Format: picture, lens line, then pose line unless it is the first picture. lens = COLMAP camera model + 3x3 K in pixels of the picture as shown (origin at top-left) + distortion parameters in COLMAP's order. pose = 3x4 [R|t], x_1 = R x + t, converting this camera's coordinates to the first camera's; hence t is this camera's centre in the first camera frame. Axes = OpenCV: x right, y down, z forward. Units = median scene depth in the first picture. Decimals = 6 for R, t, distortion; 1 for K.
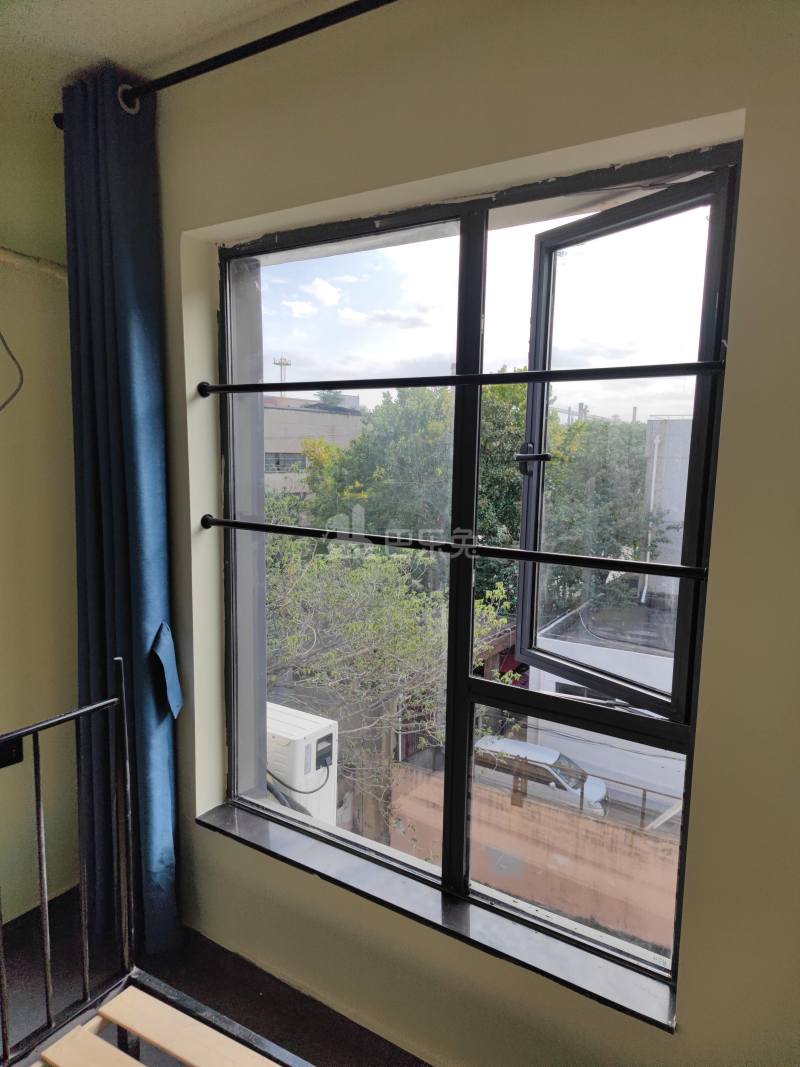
lens RADIAL K [[721.4, 0, 408.9], [0, 721.4, 546.8], [0, 0, 1]] dist [0.045067, -0.032645]
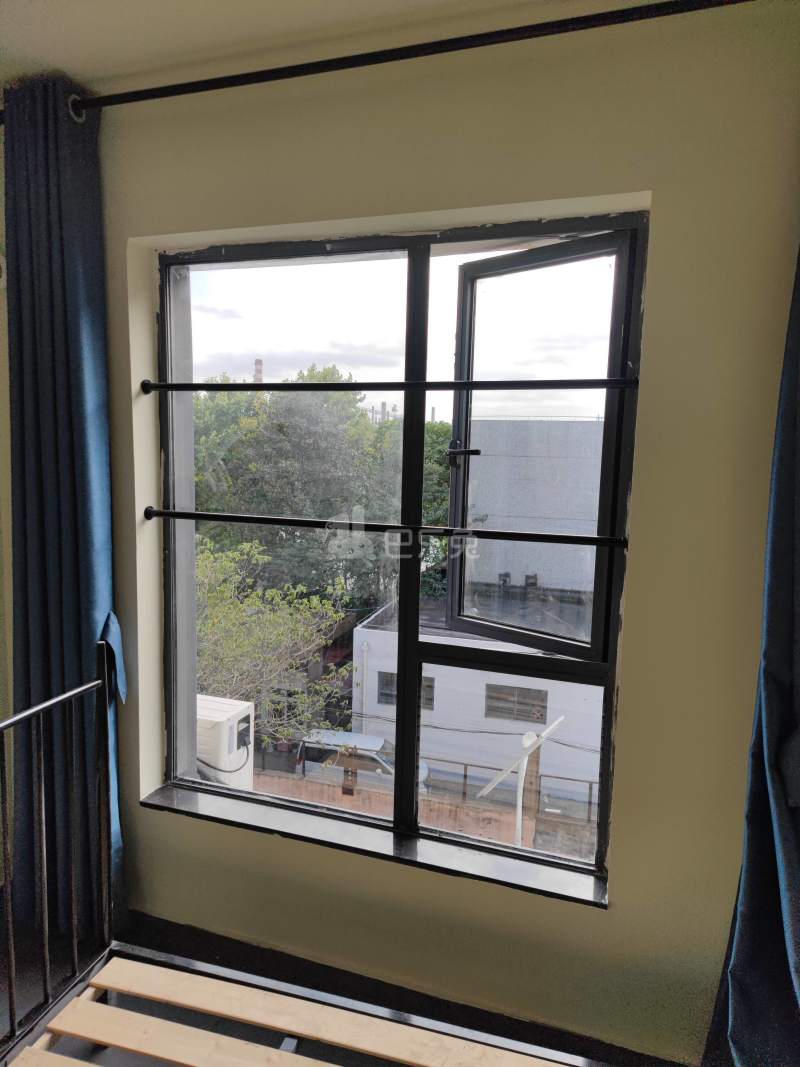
lens RADIAL K [[721.4, 0, 393.3], [0, 721.4, 533.1], [0, 0, 1]] dist [0.045067, -0.032645]
pose [[0.970619, -0.024464, 0.239373, -0.205856], [0.027922, 0.999549, -0.011063, 0.016610], [-0.238995, 0.017422, 0.970865, -0.106711]]
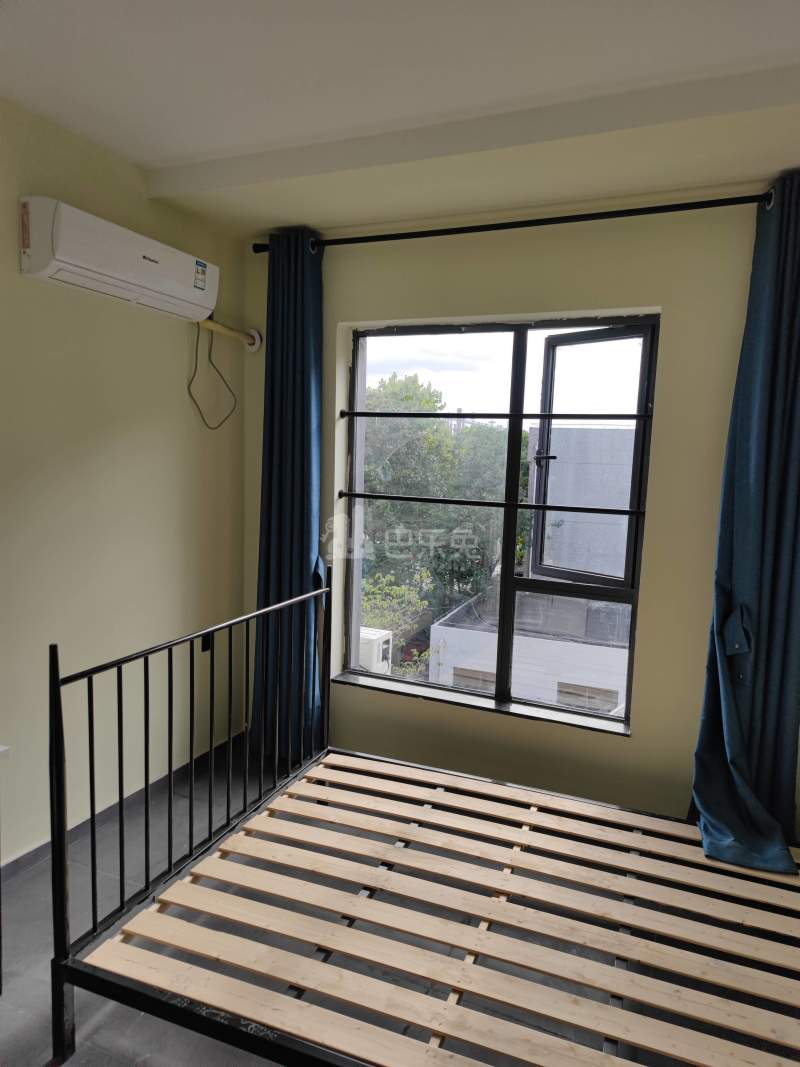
lens RADIAL K [[721.4, 0, 408.1], [0, 721.4, 534.0], [0, 0, 1]] dist [0.045067, -0.032645]
pose [[0.986955, -0.001755, 0.160988, -0.428821], [0.004901, 0.999805, -0.019150, 0.095478], [-0.160923, 0.019689, 0.986771, -0.689357]]
